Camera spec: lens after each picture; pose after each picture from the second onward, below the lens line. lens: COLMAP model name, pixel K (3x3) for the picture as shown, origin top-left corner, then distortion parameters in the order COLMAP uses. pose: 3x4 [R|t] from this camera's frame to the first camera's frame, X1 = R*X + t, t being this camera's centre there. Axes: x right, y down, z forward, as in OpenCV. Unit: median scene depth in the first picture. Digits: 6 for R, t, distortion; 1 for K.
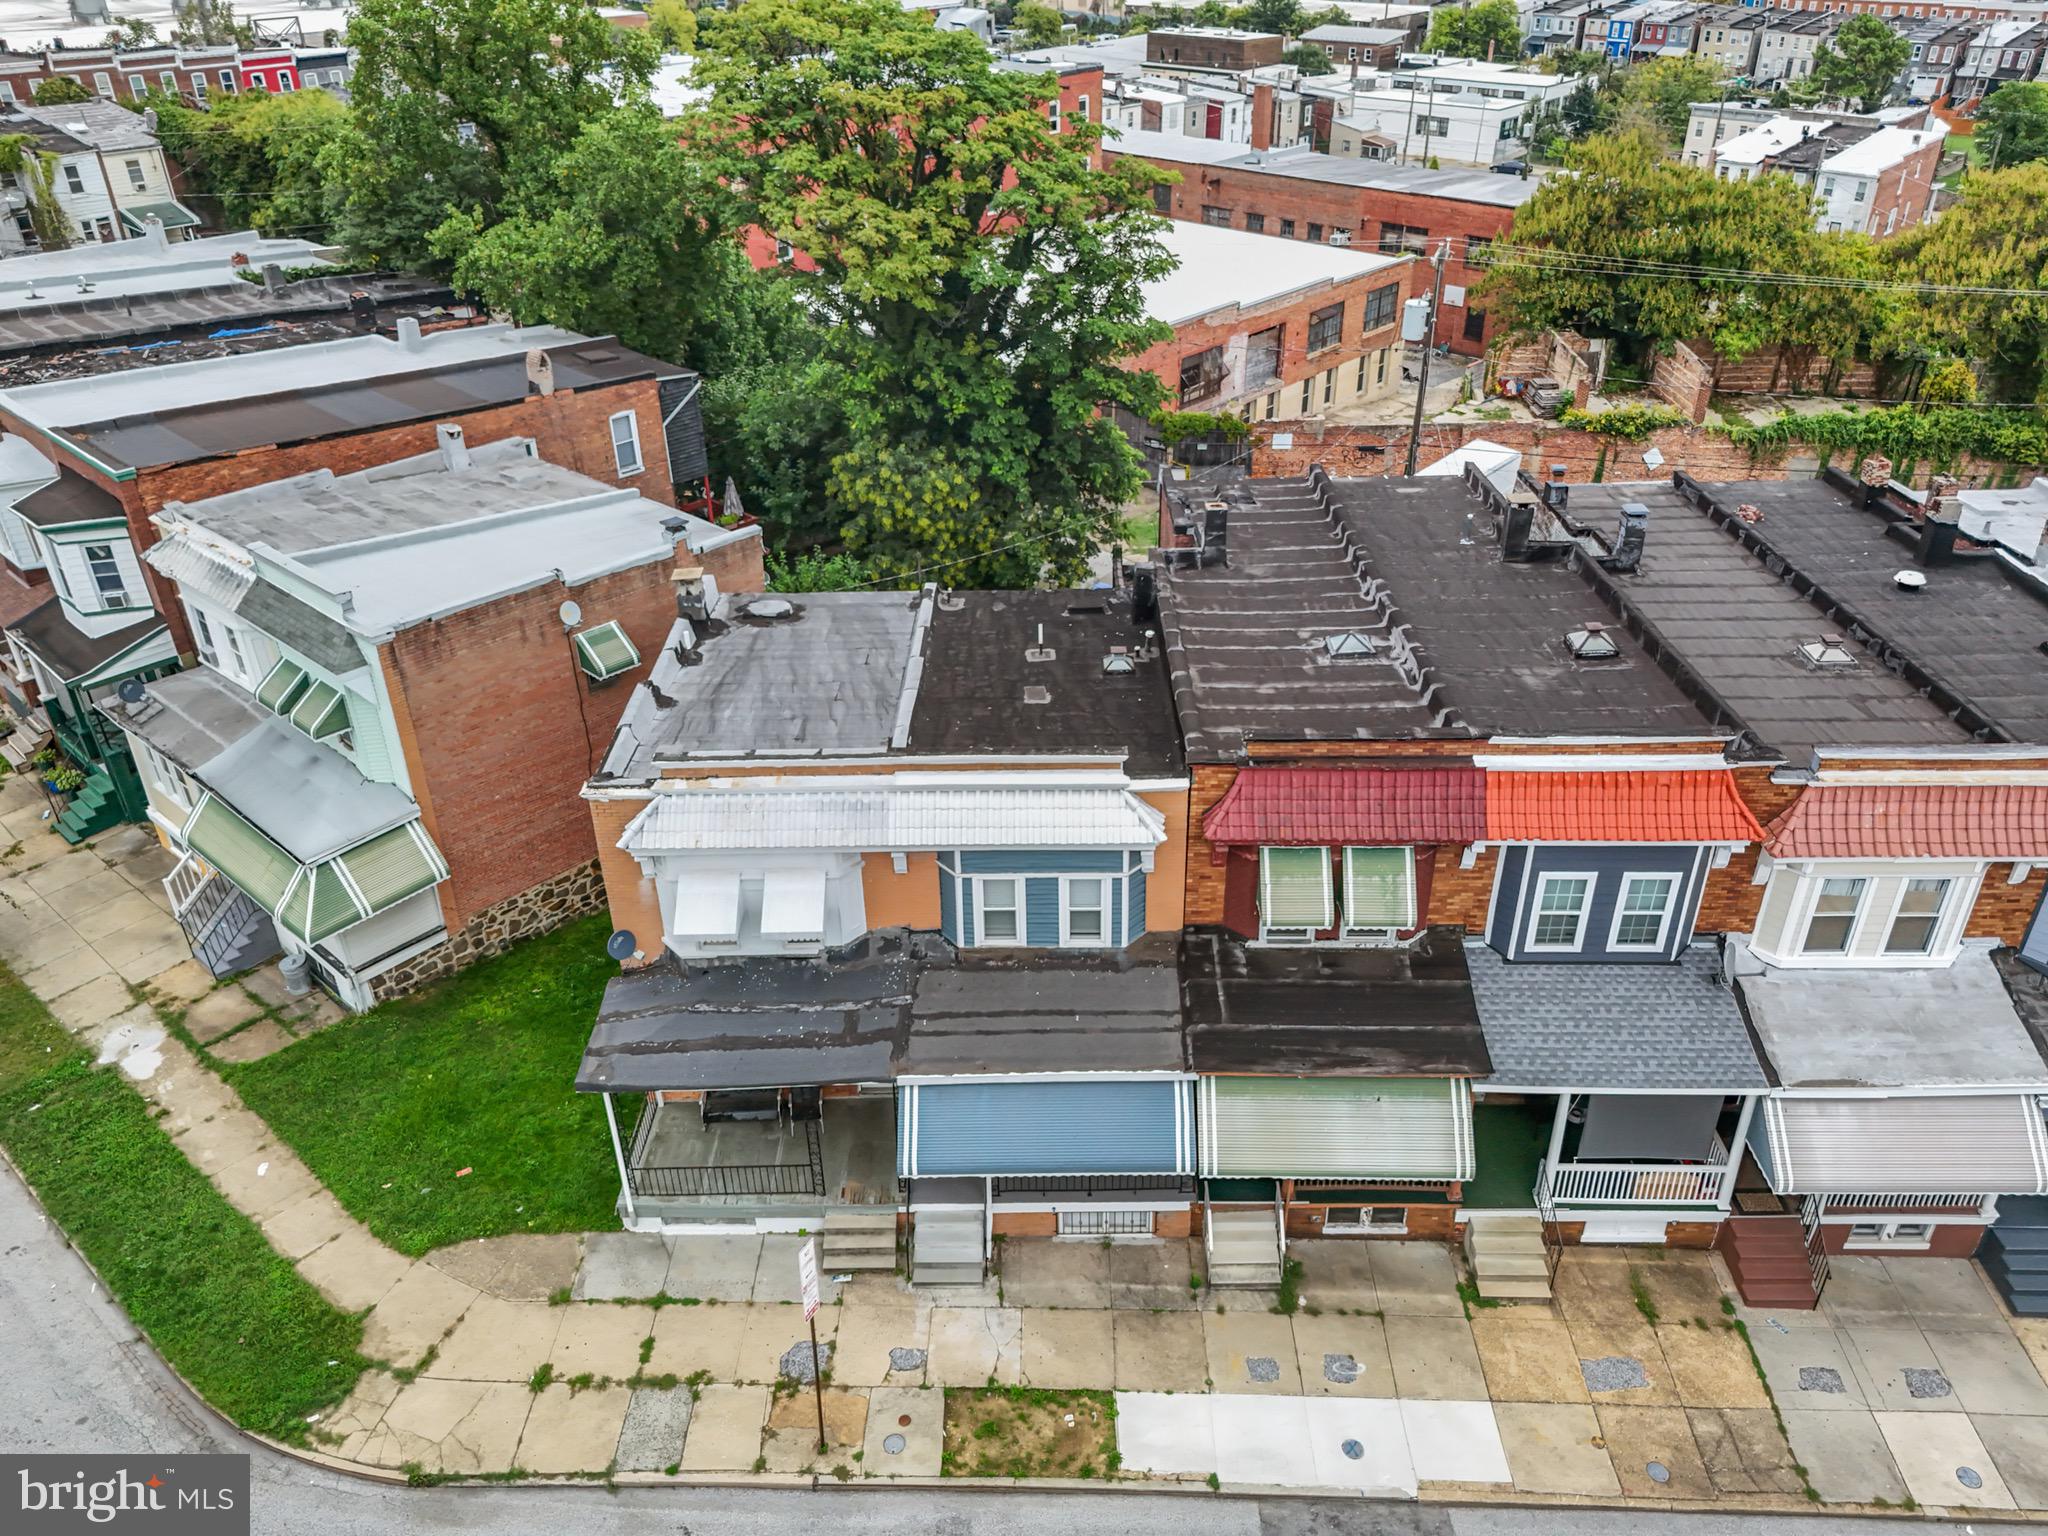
lens RADIAL K [[1513.7, 0, 1029.5], [0, 1513.7, 766.6], [0, 0, 1]] dist [0.055788, -0.051140]
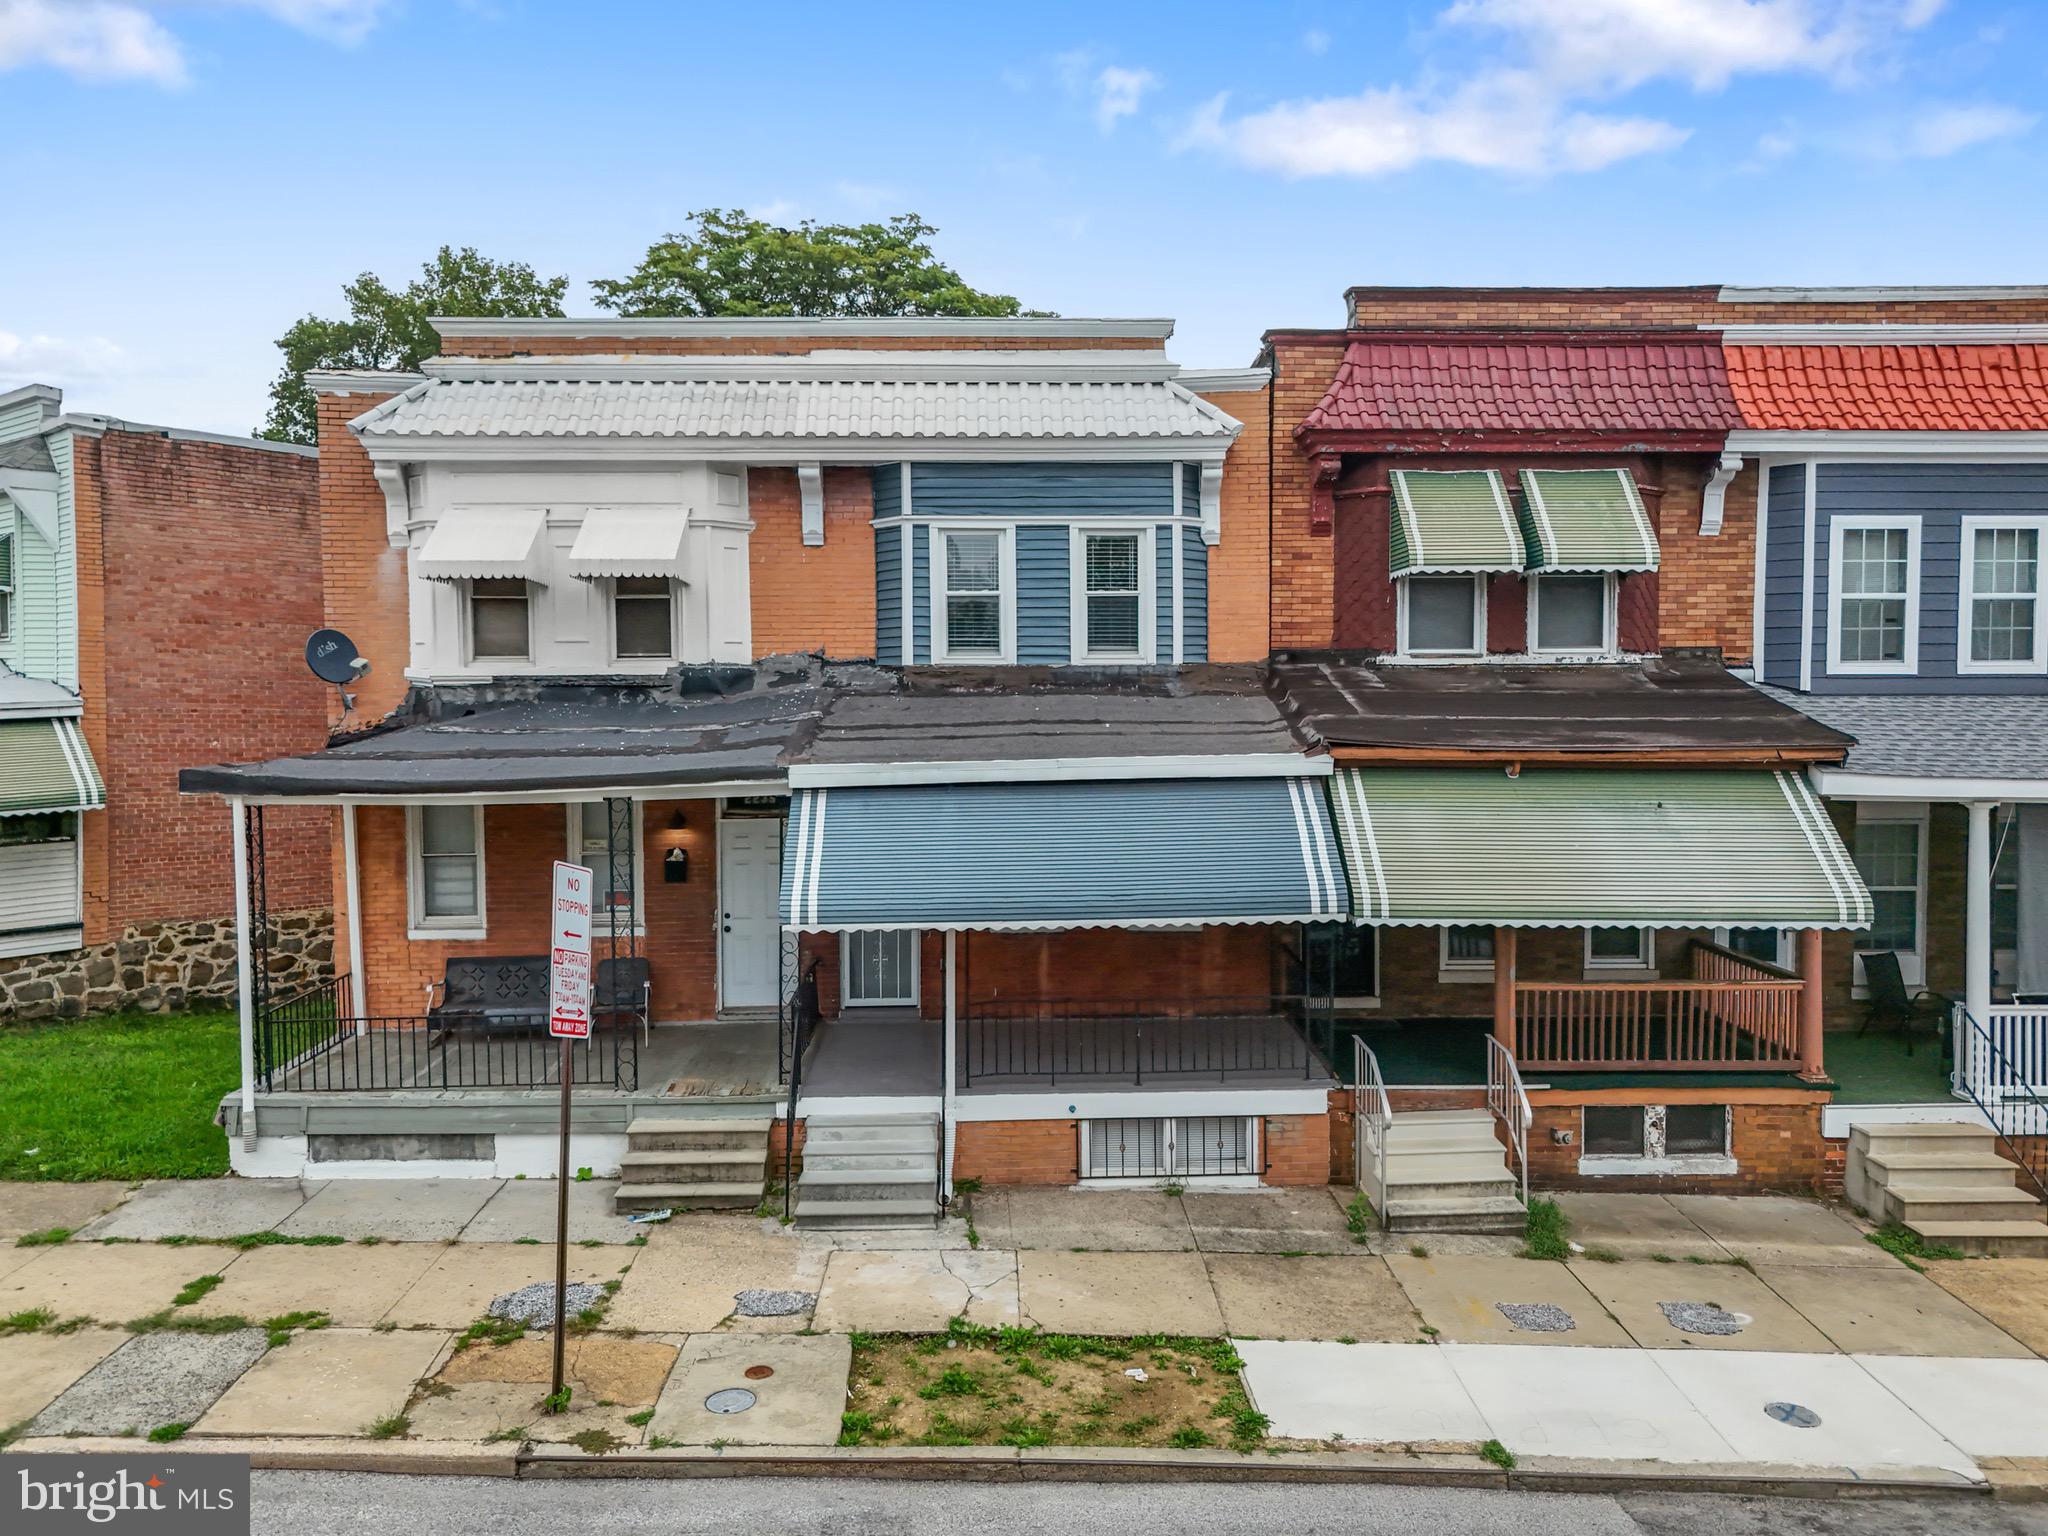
lens RADIAL K [[1513.7, 0, 1029.8], [0, 1513.7, 772.5], [0, 0, 1]] dist [0.055788, -0.051140]
pose [[0.999012, 0.007173, 0.043857, -0.022790], [0.014427, 0.881086, -0.472736, 0.442161], [-0.042033, 0.472902, 0.880112, 0.487934]]
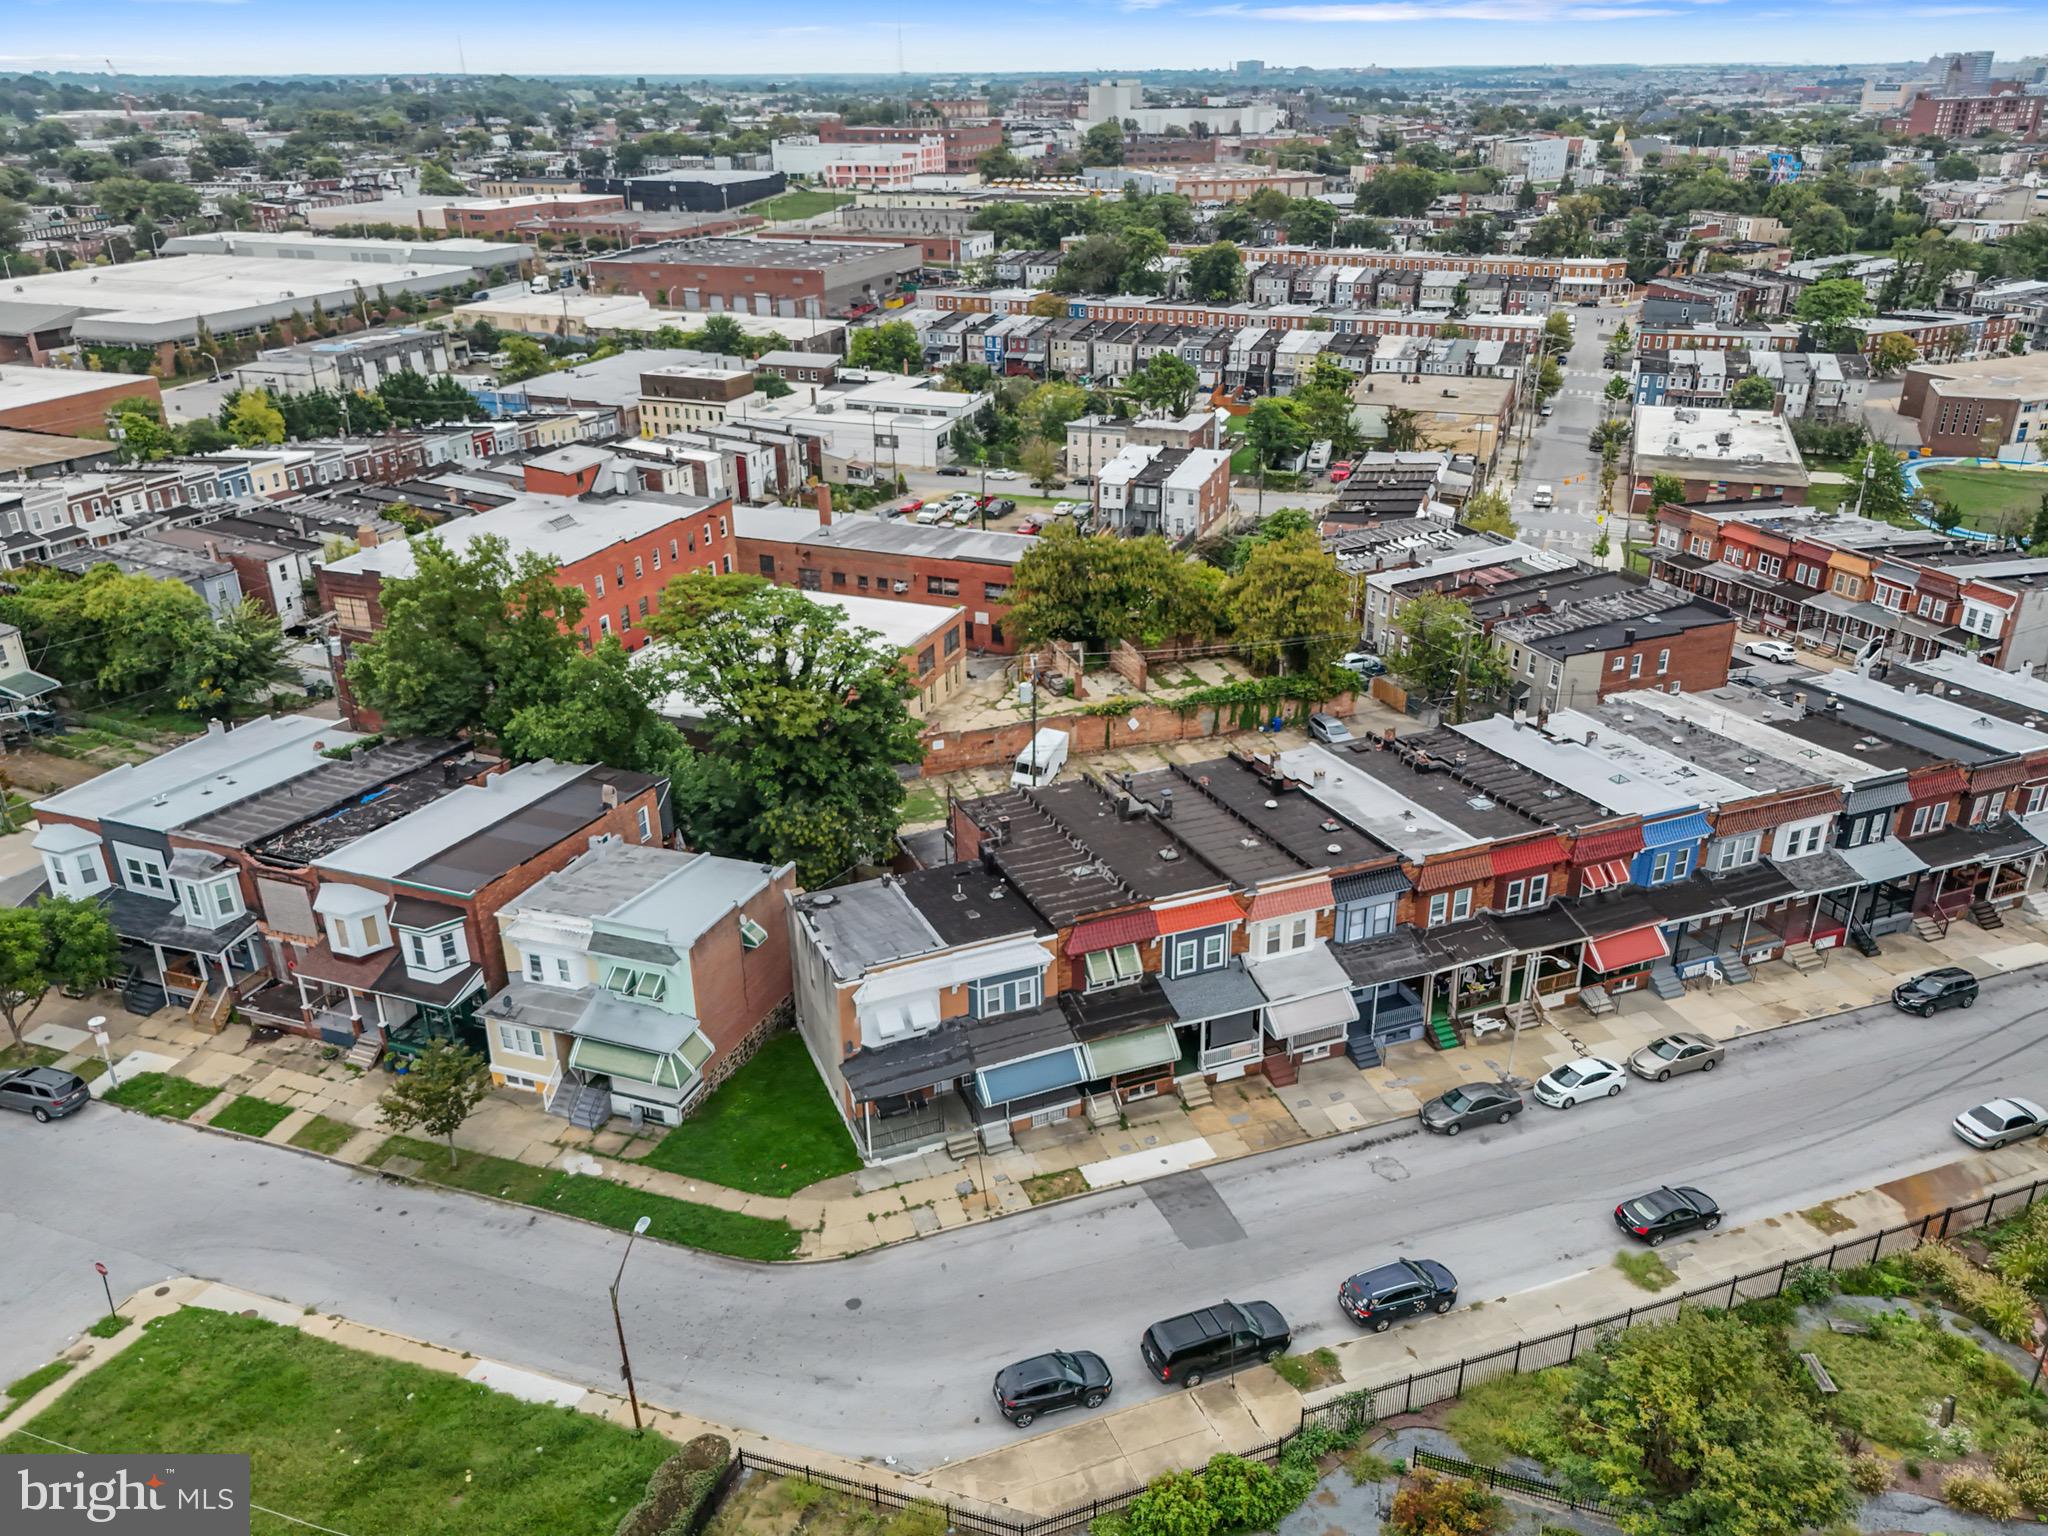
lens RADIAL K [[1513.7, 0, 1034.4], [0, 1513.7, 733.1], [0, 0, 1]] dist [0.055788, -0.051140]
pose [[0.924843, -0.145315, 0.351494, -0.782908], [0.194115, 0.975055, -0.107643, -0.055817], [-0.327084, 0.167783, 0.929981, -1.469758]]
